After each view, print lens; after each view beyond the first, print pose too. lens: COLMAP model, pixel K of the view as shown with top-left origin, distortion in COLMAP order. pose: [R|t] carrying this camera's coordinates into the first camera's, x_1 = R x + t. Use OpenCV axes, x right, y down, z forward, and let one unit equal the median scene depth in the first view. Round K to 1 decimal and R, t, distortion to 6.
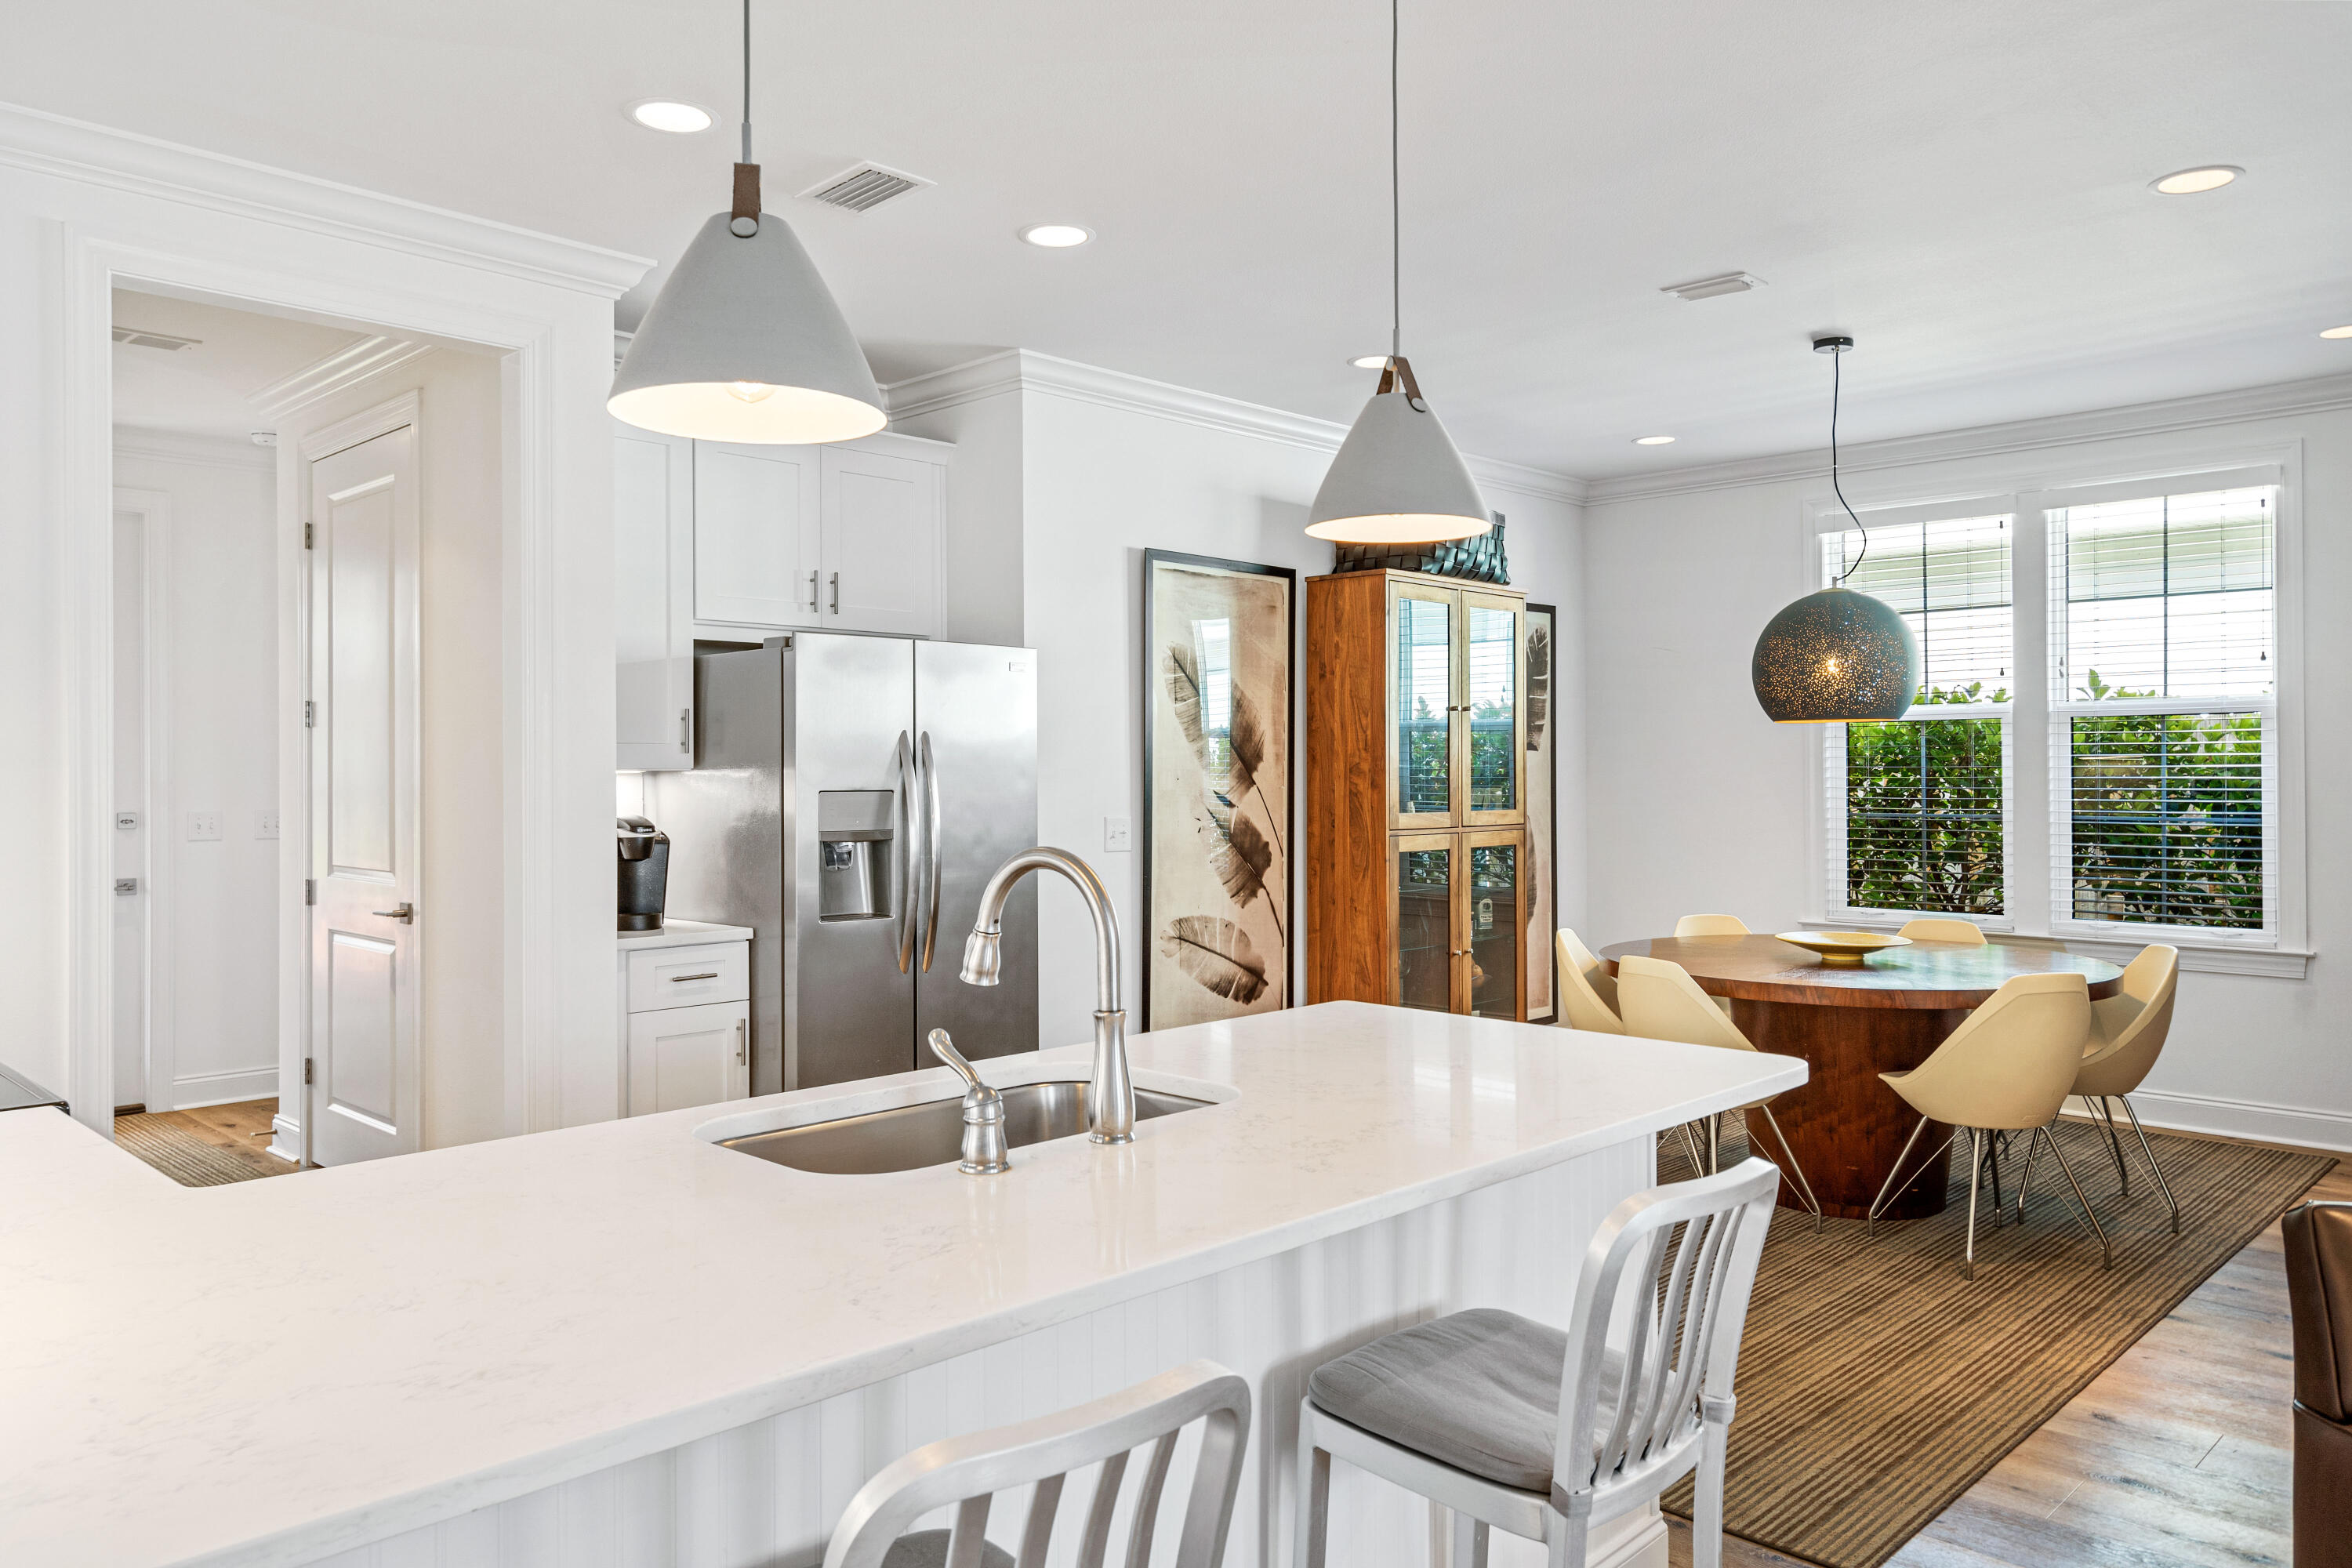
lens RADIAL K [[1644.3, 0, 1224.3], [0, 1644.3, 796.0], [0, 0, 1]] dist [0.006144, 0.008351]
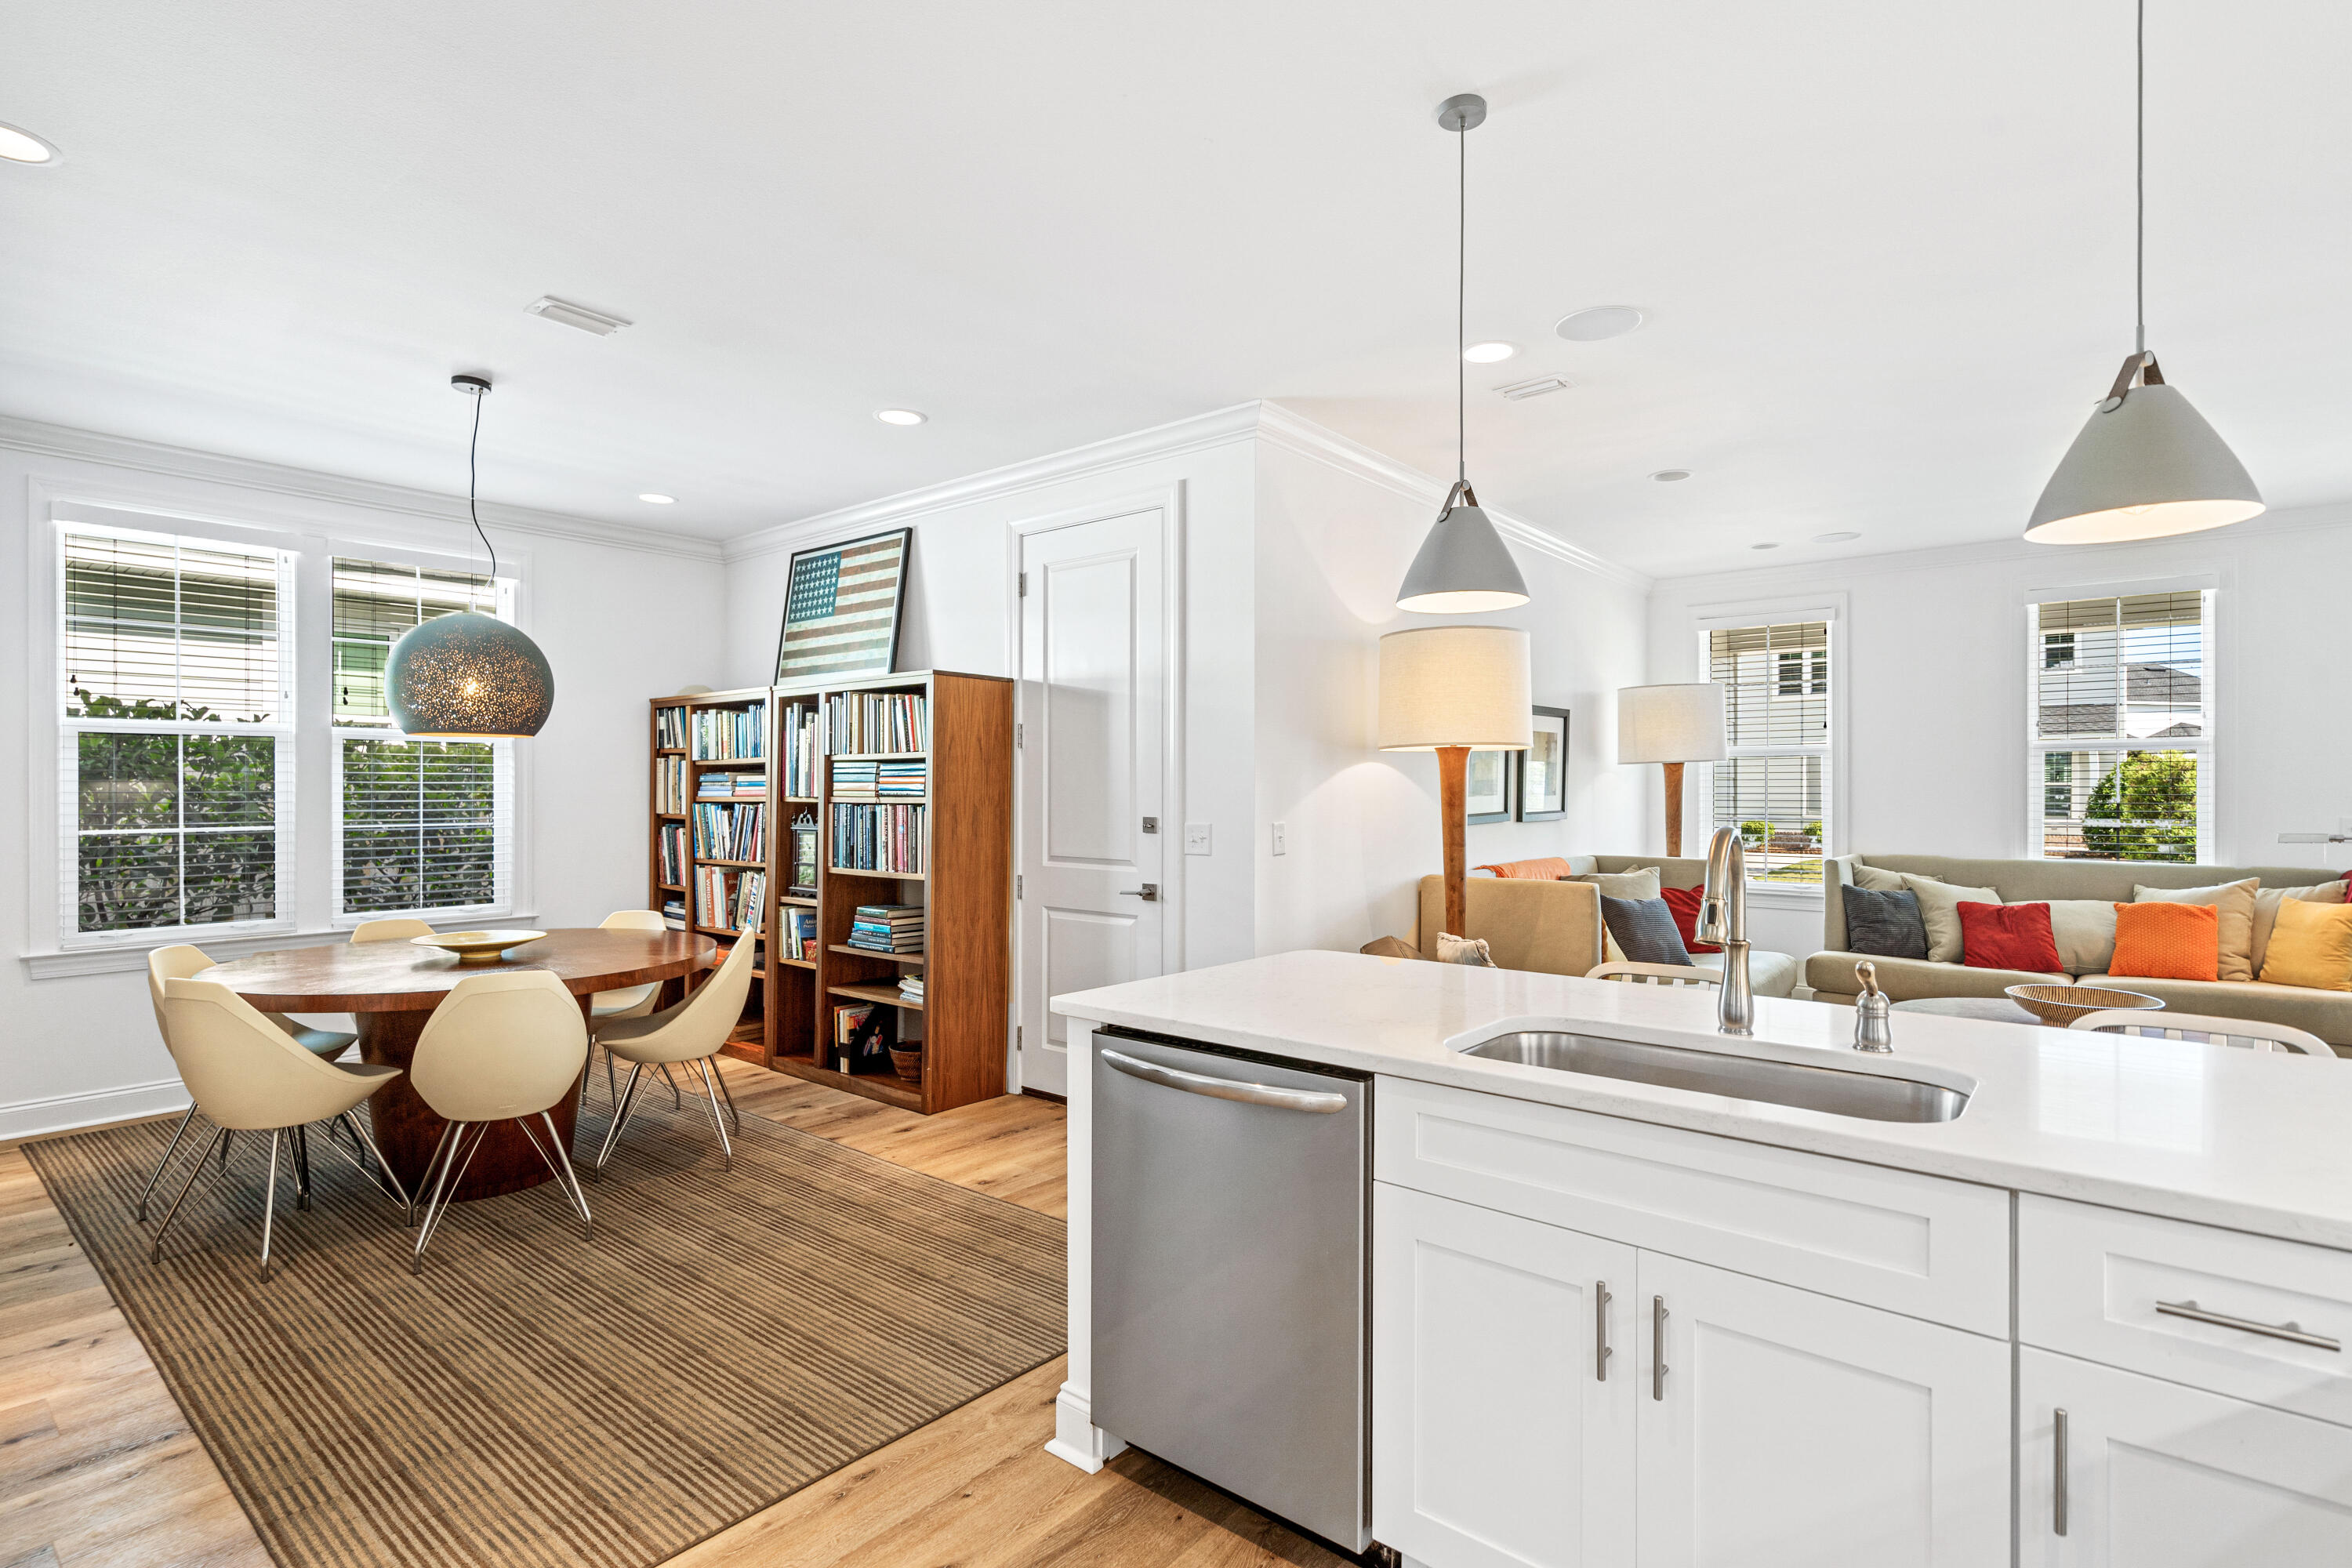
lens RADIAL K [[1151.7, 0, 1151.5], [0, 1151.7, 804.1], [0, 0, 1]] dist [0.002633, 0.003827]
pose [[-0.054531, -0.008110, 0.998479, -0.338823], [0.014301, 0.999858, 0.008902, -0.001072], [-0.998410, 0.014765, -0.054407, 0.503846]]
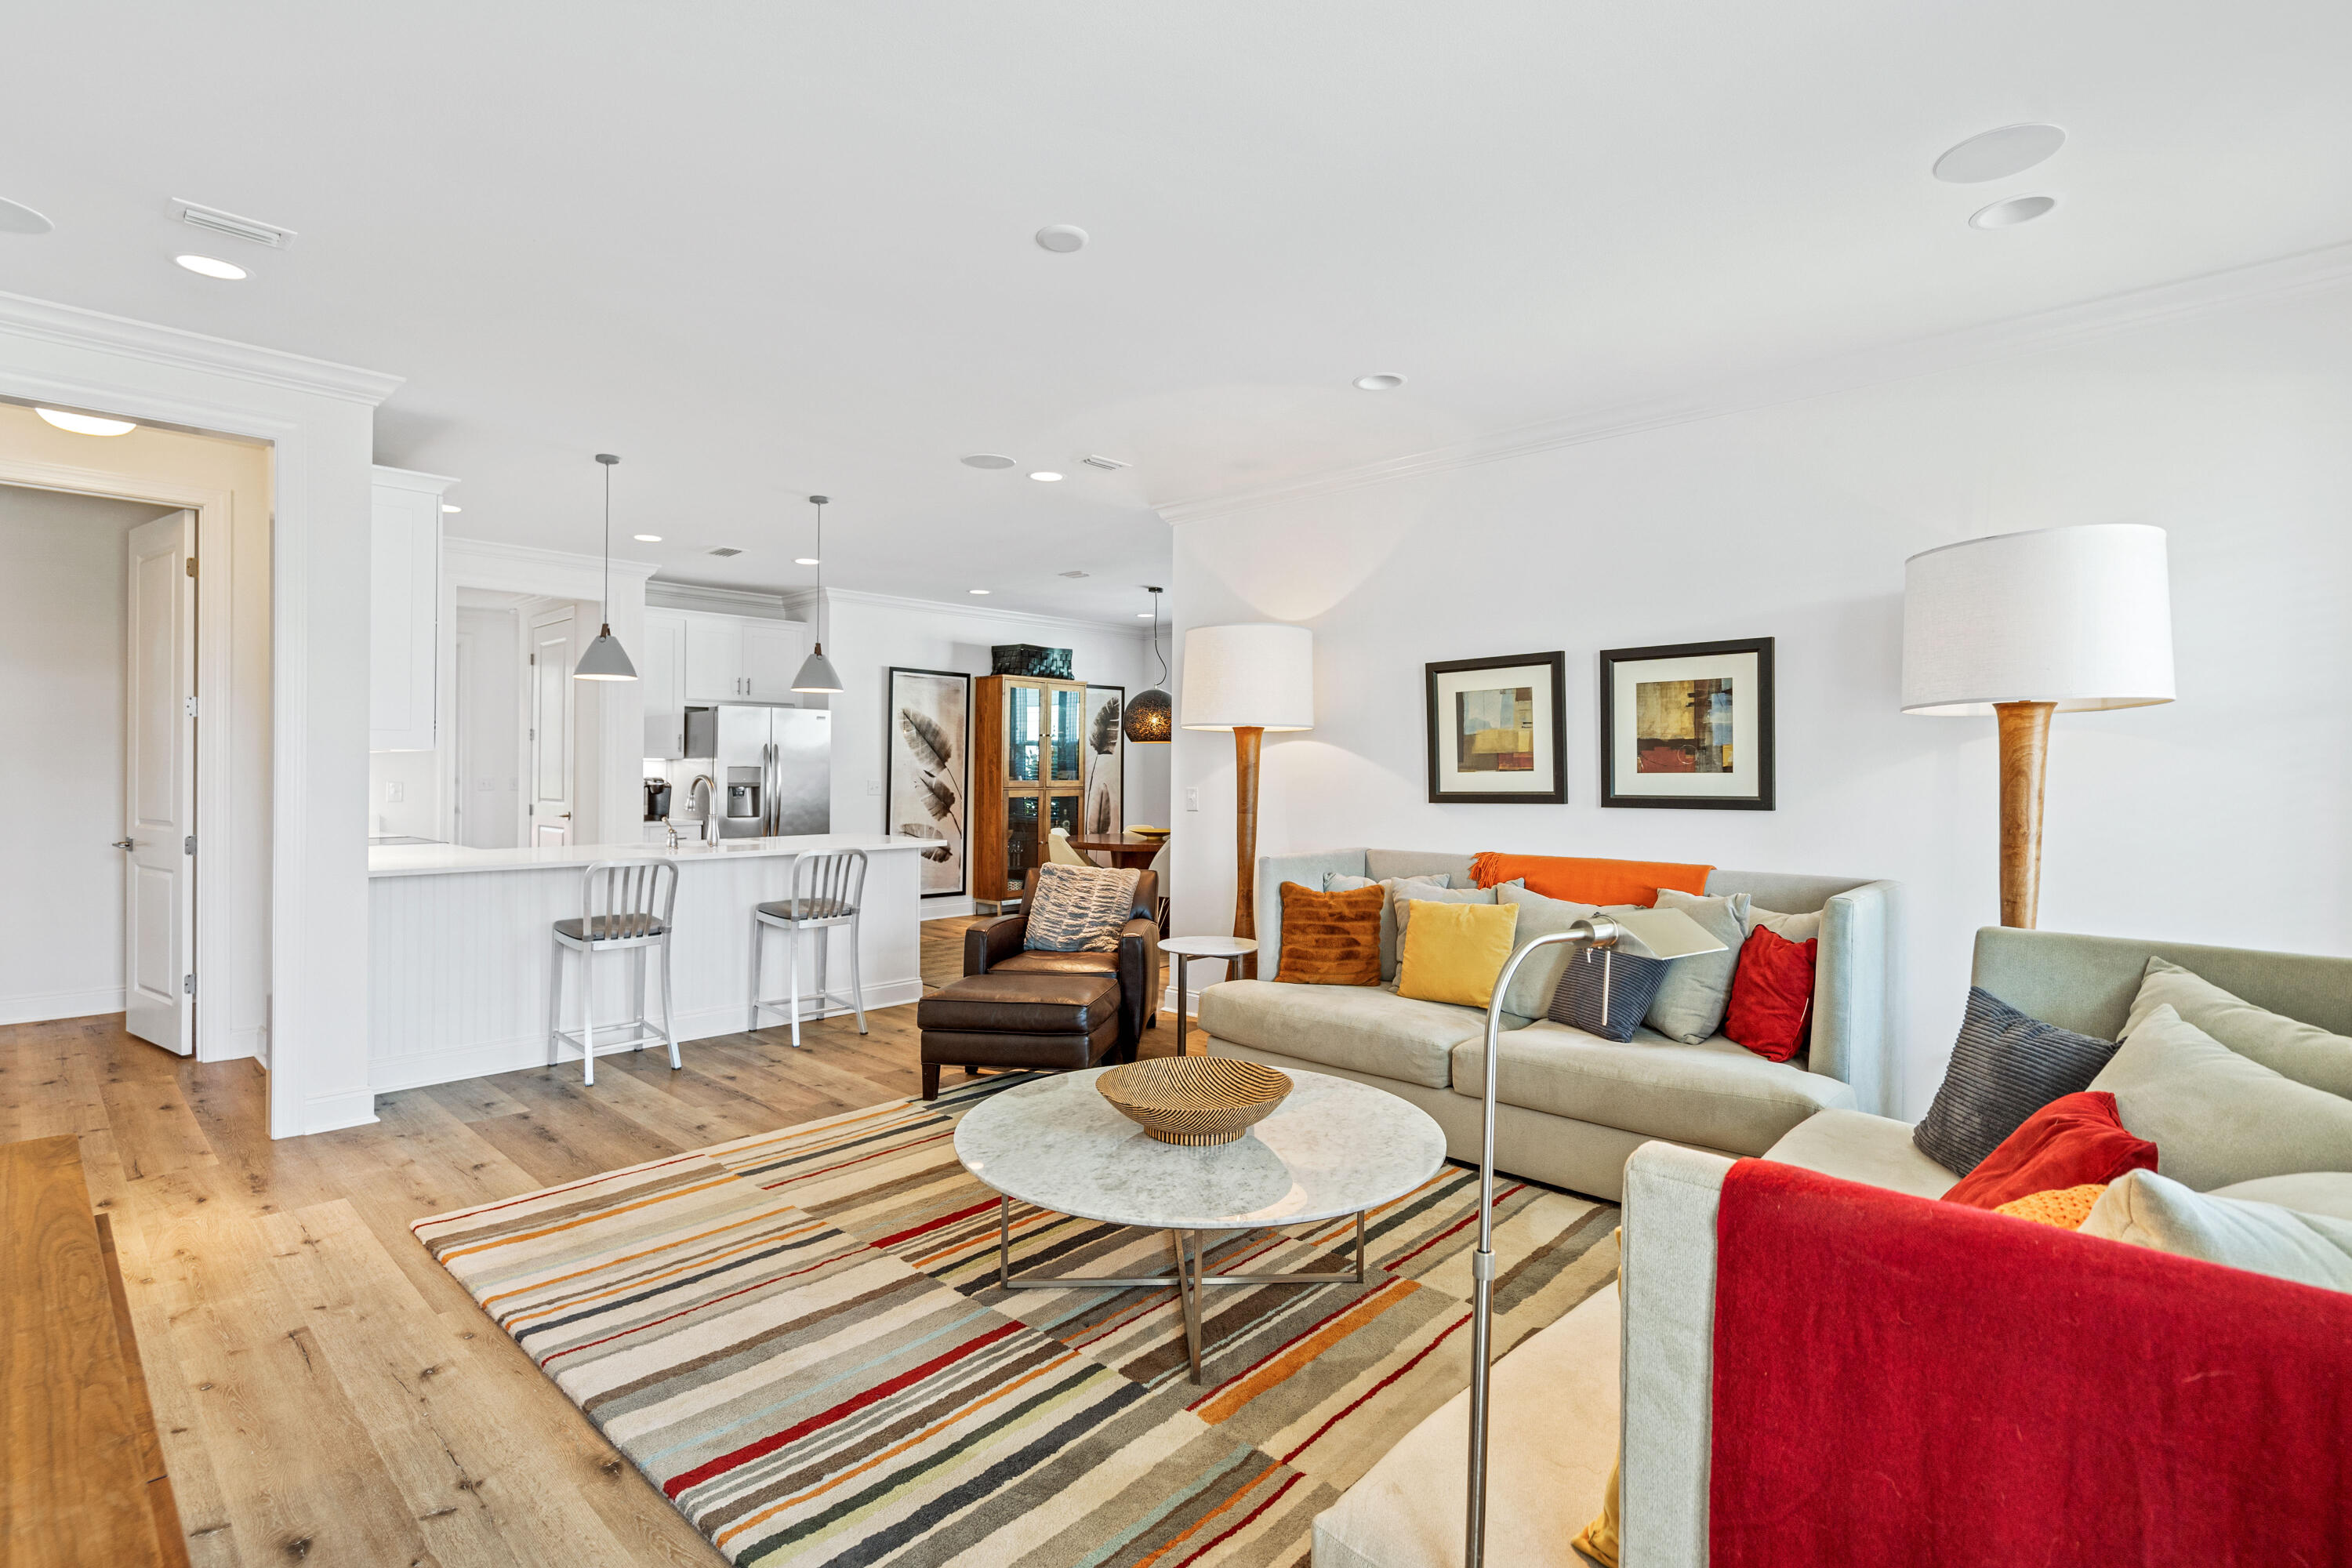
lens RADIAL K [[1096.4, 0, 1188.5], [0, 1096.4, 773.5], [0, 0, 1]] dist [-0.002464, 0.002129]
pose [[0.999844, 0.009036, 0.015163, 0.331559], [-0.008866, 0.999898, -0.011237, 0.015388], [-0.015263, 0.011101, 0.999822, -0.533151]]
